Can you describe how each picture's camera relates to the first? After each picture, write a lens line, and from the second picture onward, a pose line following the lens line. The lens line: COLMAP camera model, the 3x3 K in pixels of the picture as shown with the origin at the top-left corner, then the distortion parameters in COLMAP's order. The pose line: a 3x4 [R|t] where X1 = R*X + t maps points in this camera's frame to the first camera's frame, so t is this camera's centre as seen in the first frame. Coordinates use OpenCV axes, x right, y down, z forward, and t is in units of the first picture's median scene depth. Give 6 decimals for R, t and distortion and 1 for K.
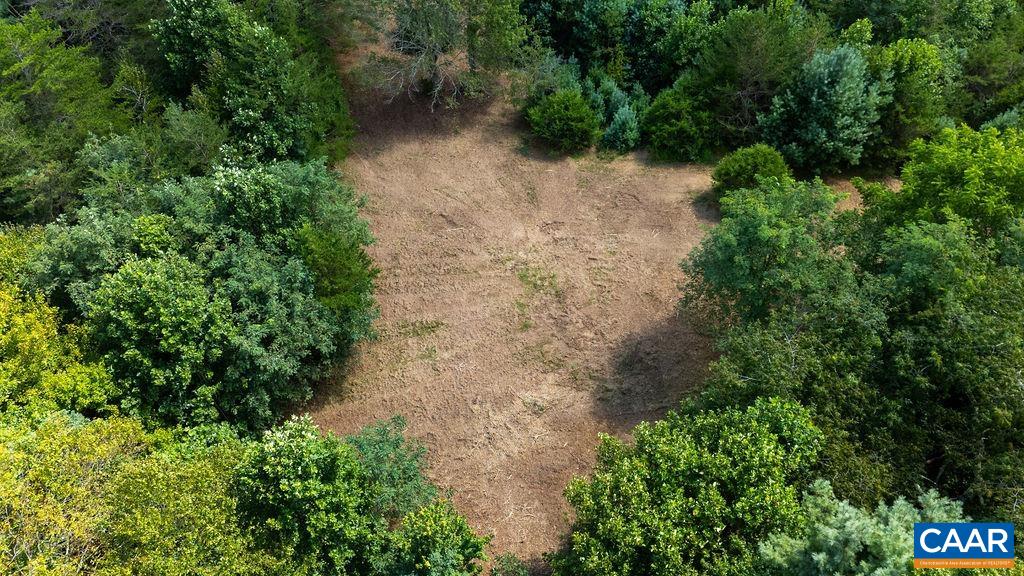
lens RADIAL K [[750.3, 0, 508.8], [0, 750.3, 289.4], [0, 0, 1]] dist [0.073143, -0.069004]
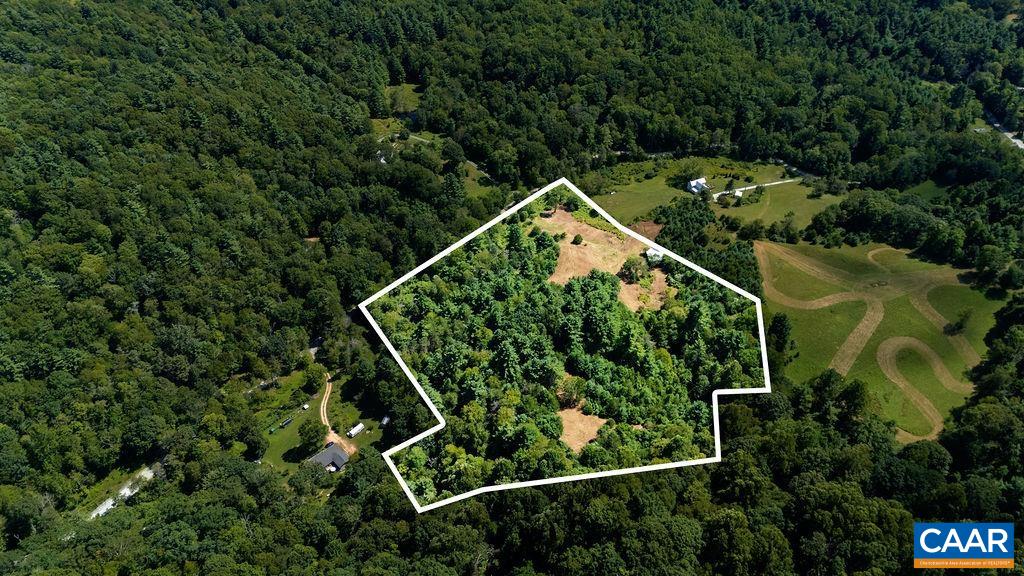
lens RADIAL K [[750.3, 0, 508.6], [0, 750.3, 287.0], [0, 0, 1]] dist [0.073143, -0.069004]
pose [[0.985874, 0.114502, -0.122233, 0.067973], [-0.137854, 0.969228, -0.203942, 0.223213], [0.095120, 0.217912, 0.971322, -6.630545]]
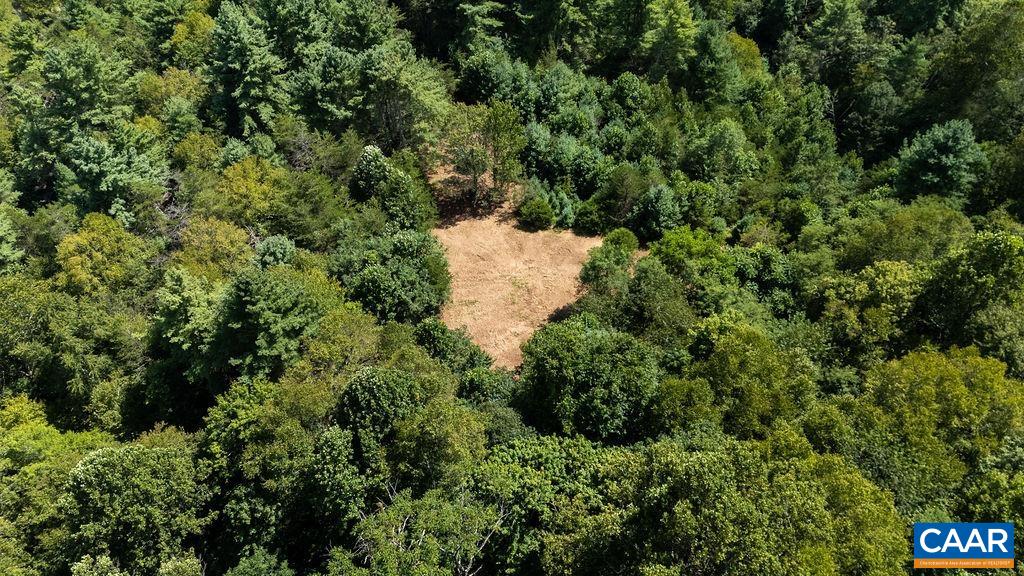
lens RADIAL K [[750.3, 0, 512.7], [0, 750.3, 289.7], [0, 0, 1]] dist [0.073143, -0.069004]
pose [[0.999233, 0.029277, -0.026014, 0.066971], [-0.031132, 0.996773, -0.073989, 0.151175], [0.023764, 0.074742, 0.996920, -1.112268]]
